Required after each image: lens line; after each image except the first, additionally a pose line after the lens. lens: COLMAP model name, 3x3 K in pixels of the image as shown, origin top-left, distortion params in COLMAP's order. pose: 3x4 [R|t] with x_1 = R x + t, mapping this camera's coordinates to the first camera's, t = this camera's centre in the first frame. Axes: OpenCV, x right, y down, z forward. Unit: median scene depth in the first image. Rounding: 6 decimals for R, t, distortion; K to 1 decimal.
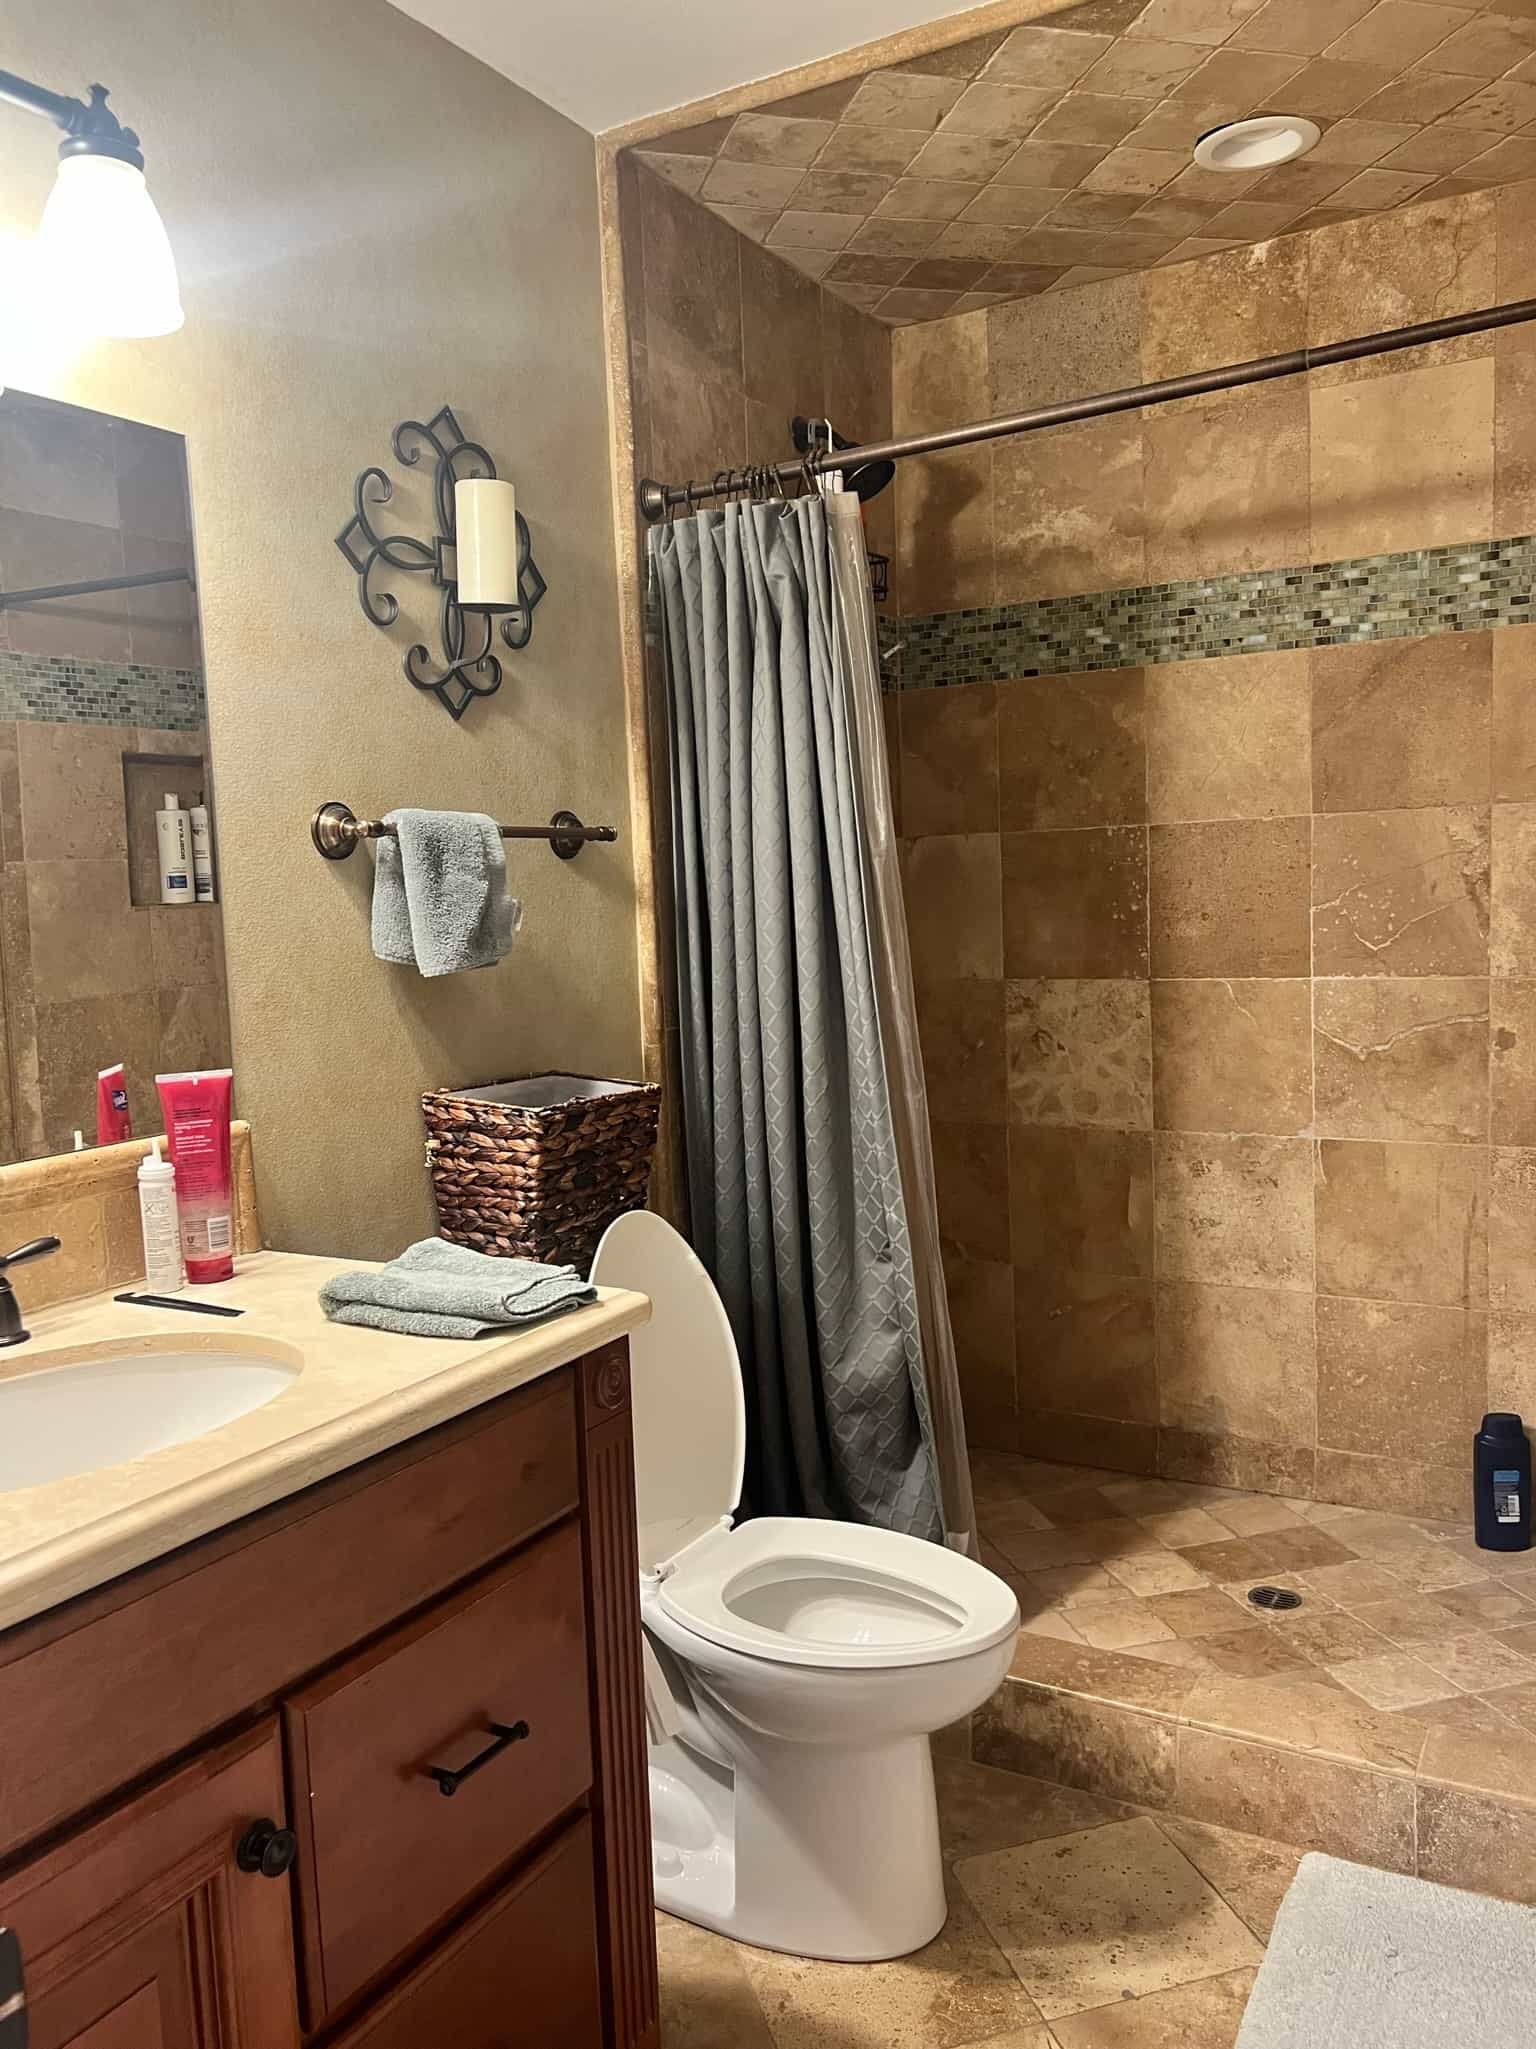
lens RADIAL K [[1545.6, 0, 779.0], [0, 1545.6, 1032.3], [0, 0, 1]] dist [0.051051, -0.056566]
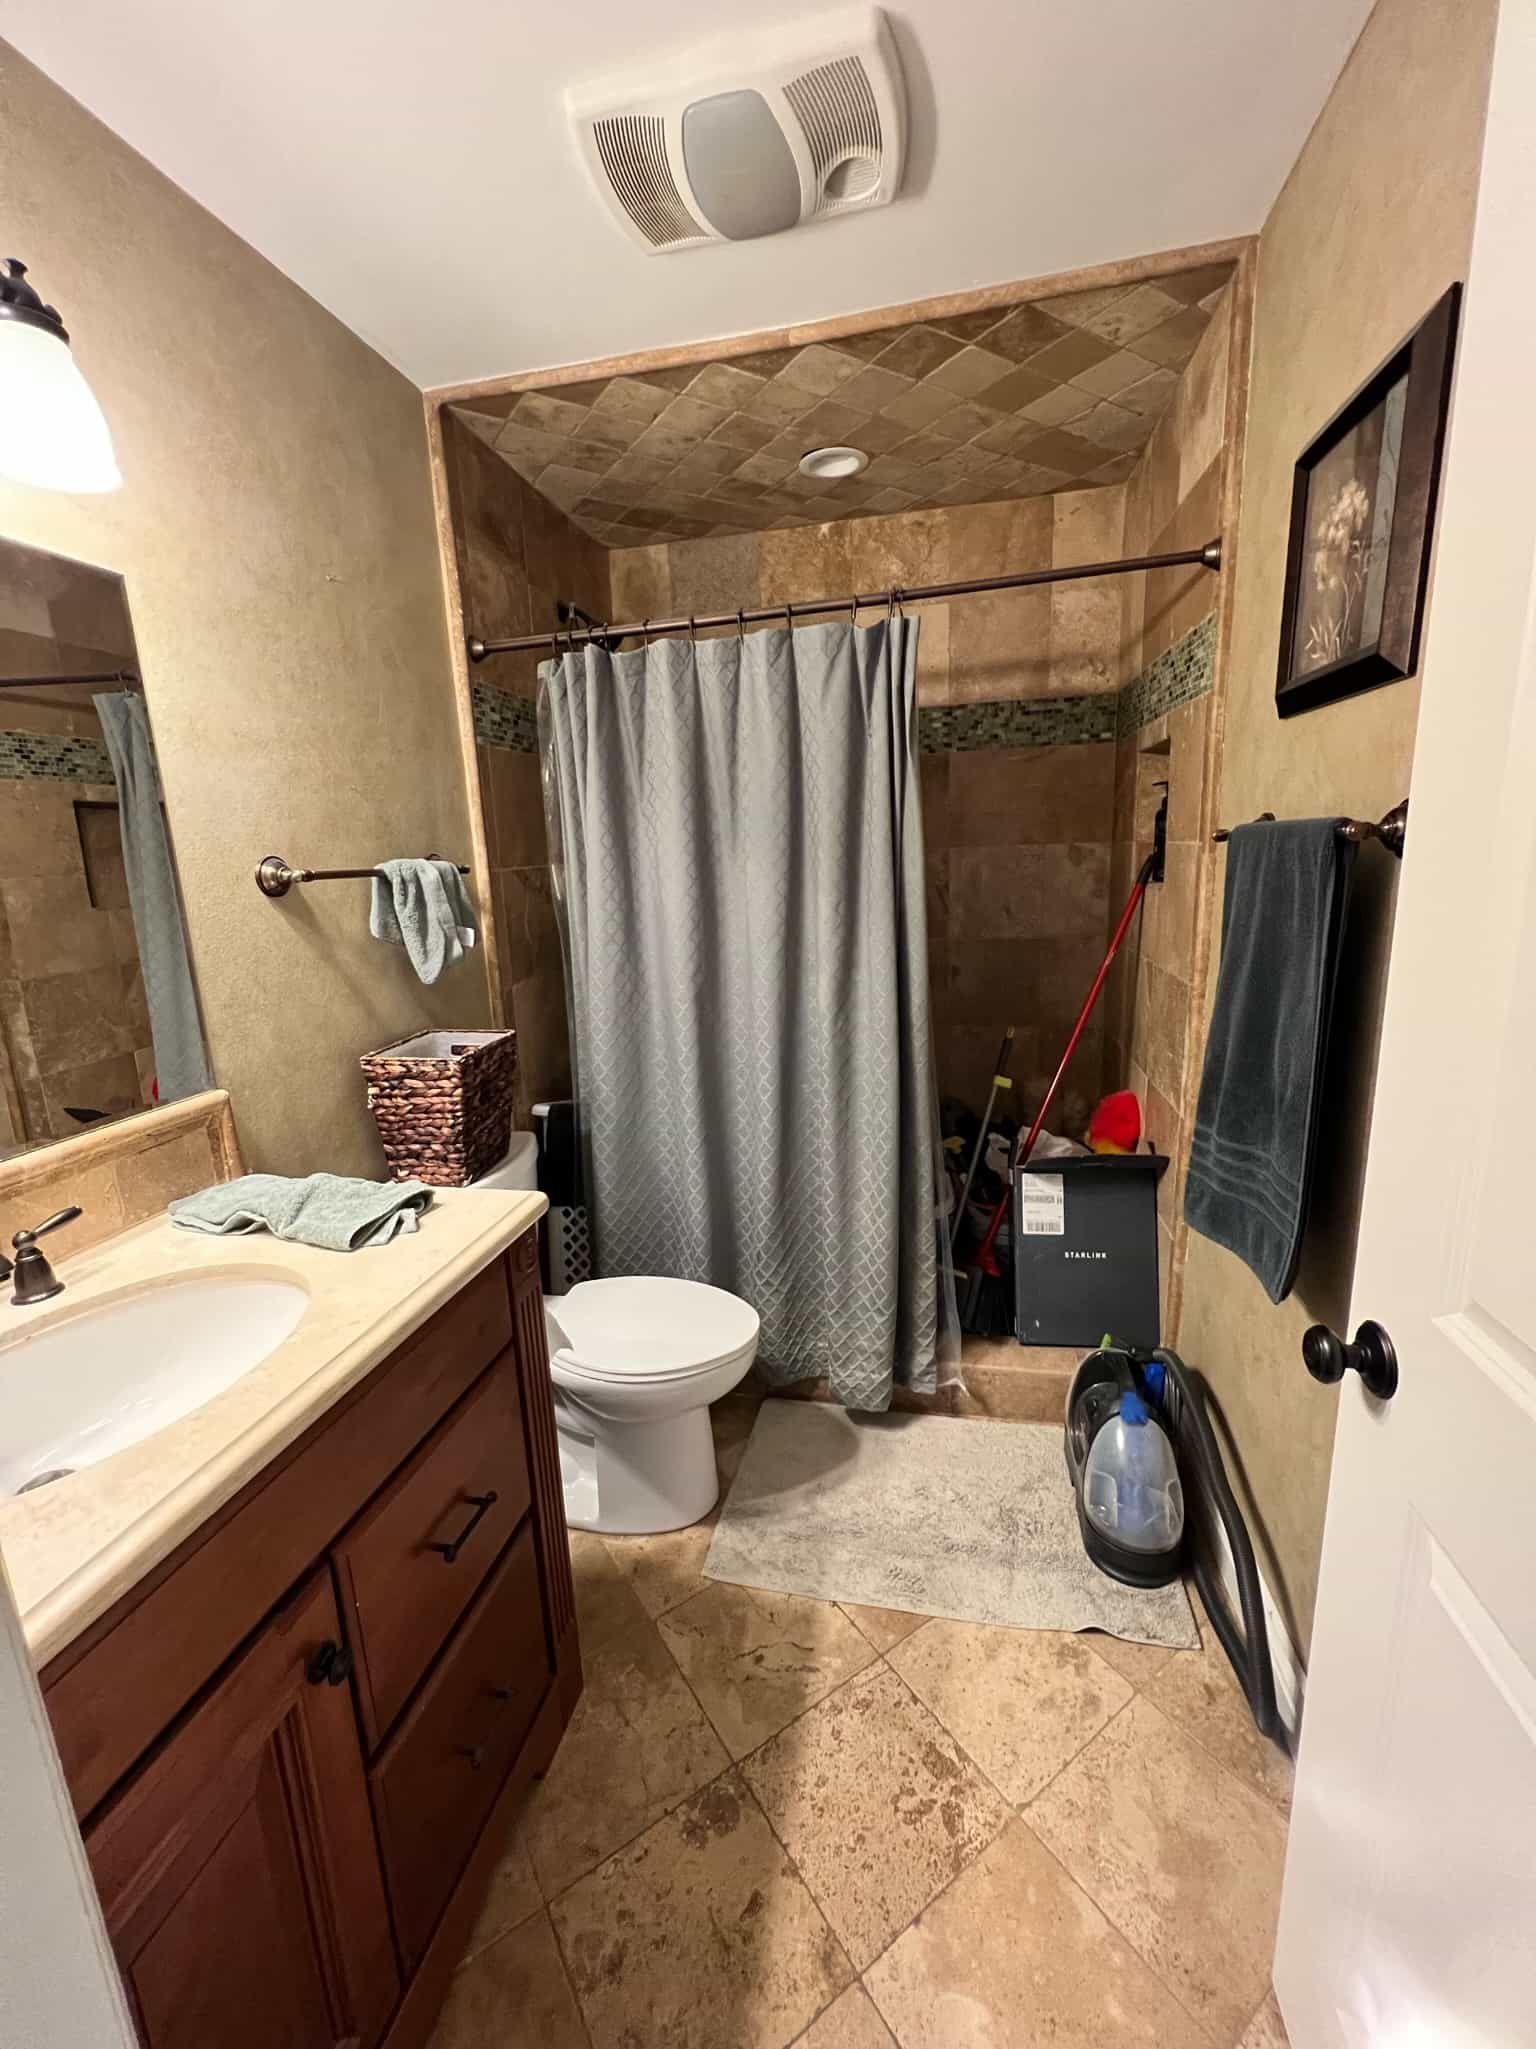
lens RADIAL K [[815.4, 0, 776.6], [0, 815.4, 1019.4], [0, 0, 1]] dist [-0.002260, 0.000159]
pose [[0.952044, -0.059374, 0.300145, -0.067139], [0.031873, 0.994899, 0.095711, -0.047766], [-0.304297, -0.081554, 0.949080, 0.123193]]
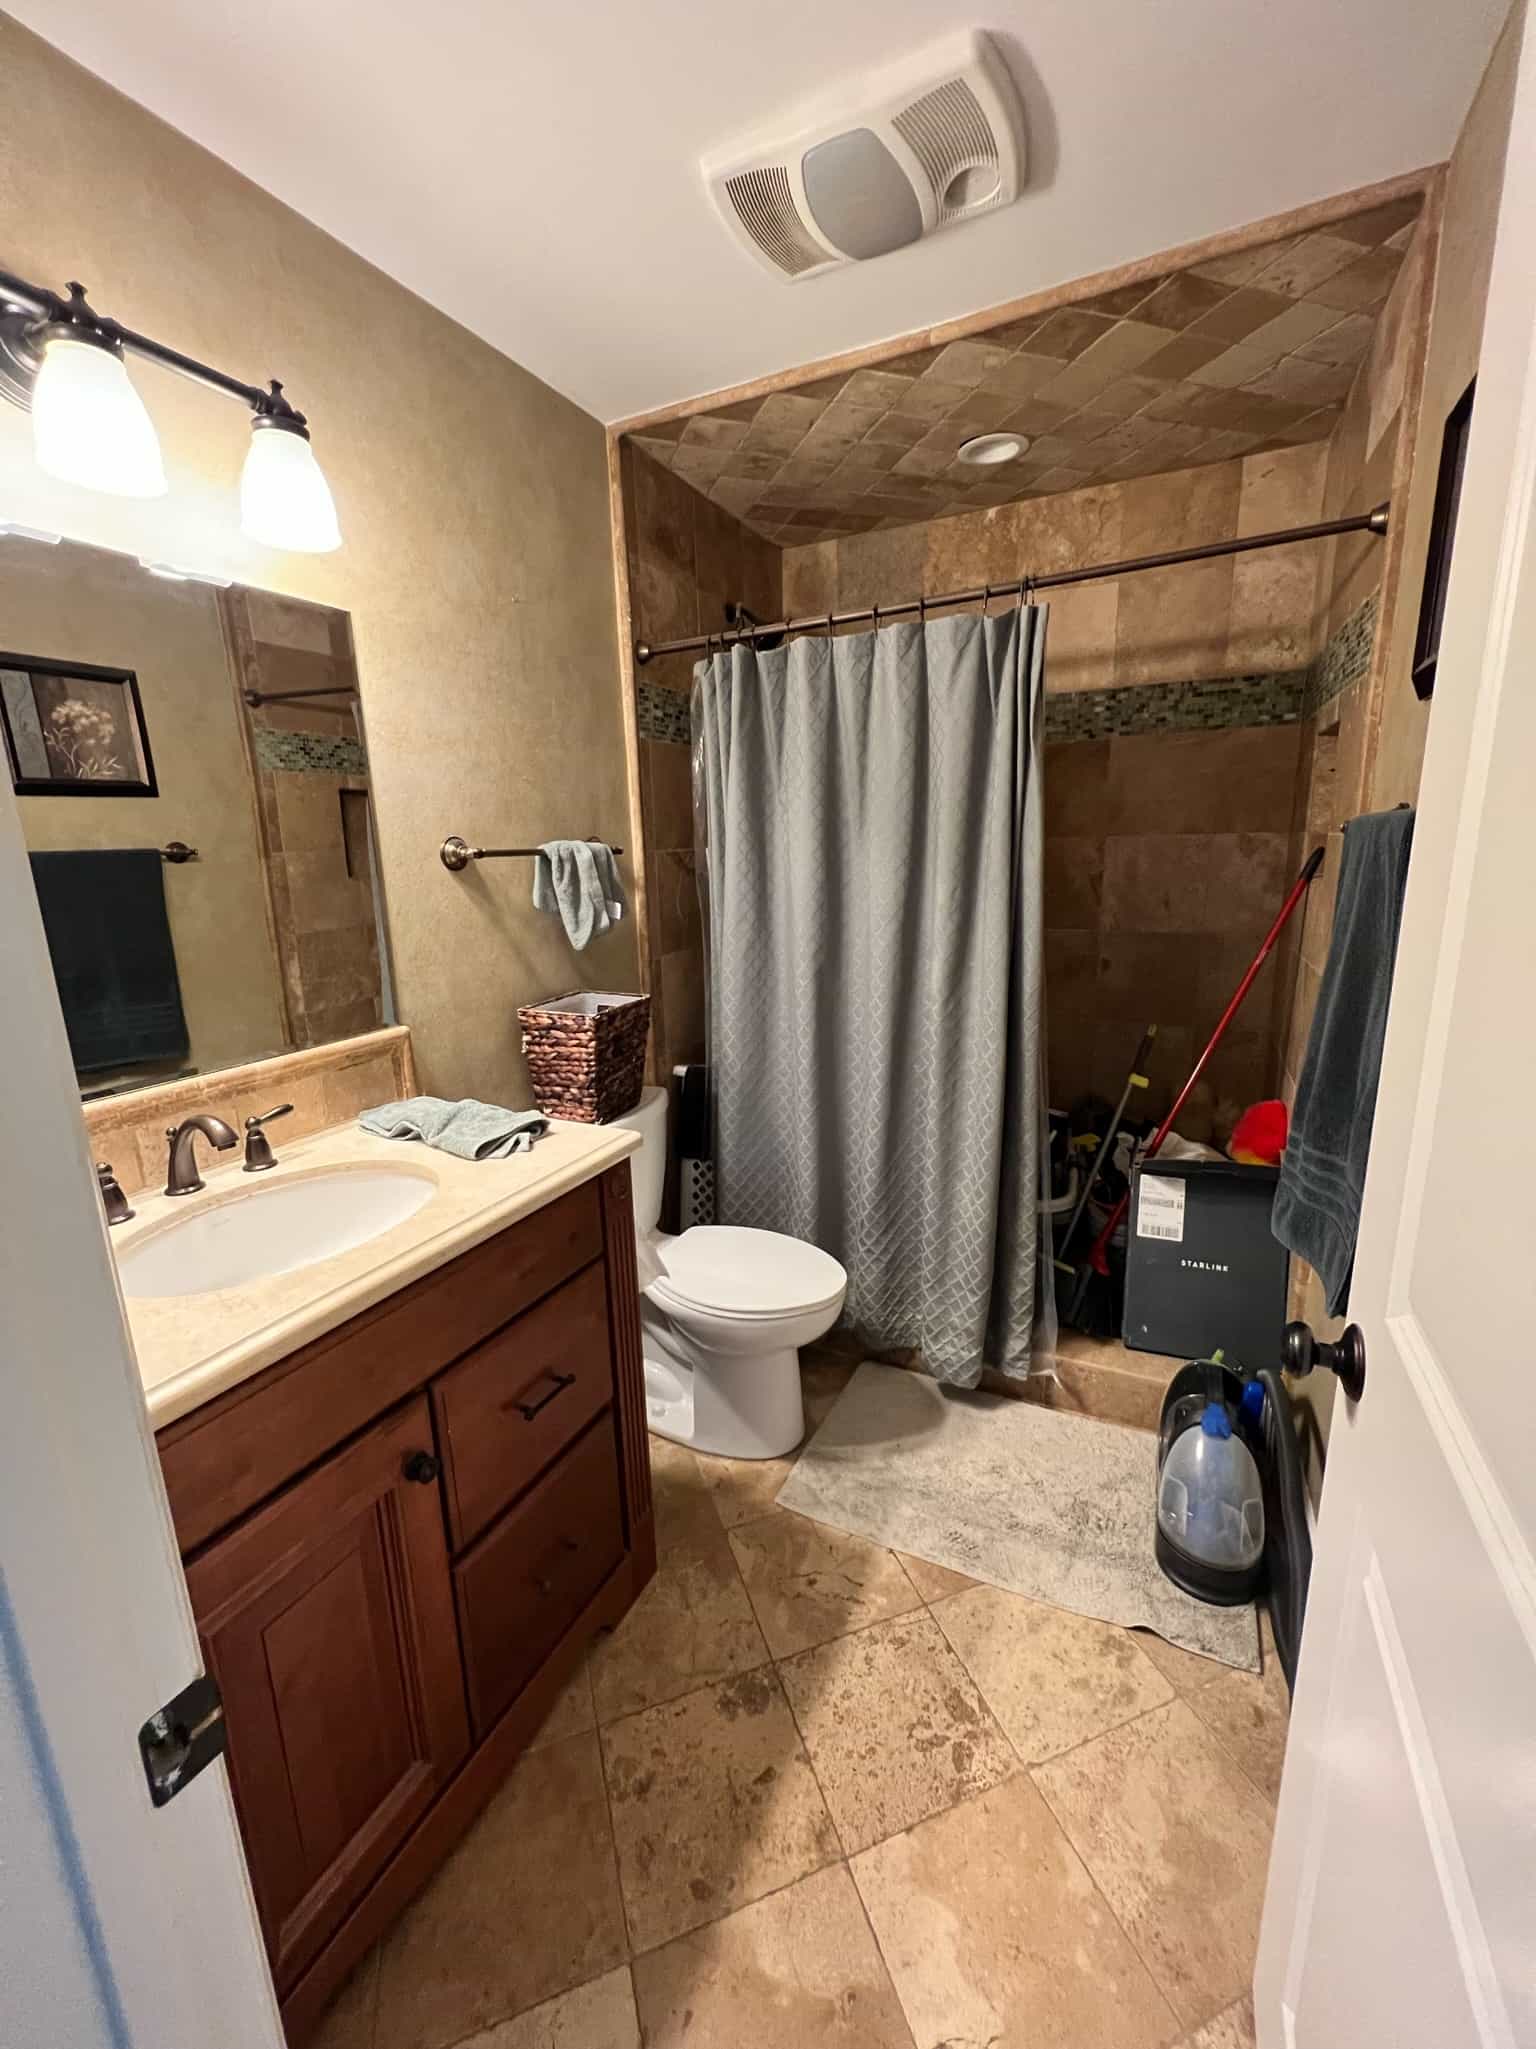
lens RADIAL K [[815.4, 0, 777.4], [0, 815.4, 1019.0], [0, 0, 1]] dist [-0.002260, 0.000159]
pose [[0.997597, -0.001021, 0.069275, 0.004336], [-0.006594, 0.993954, 0.109602, -0.041914], [-0.068968, -0.109795, 0.991559, 0.057843]]
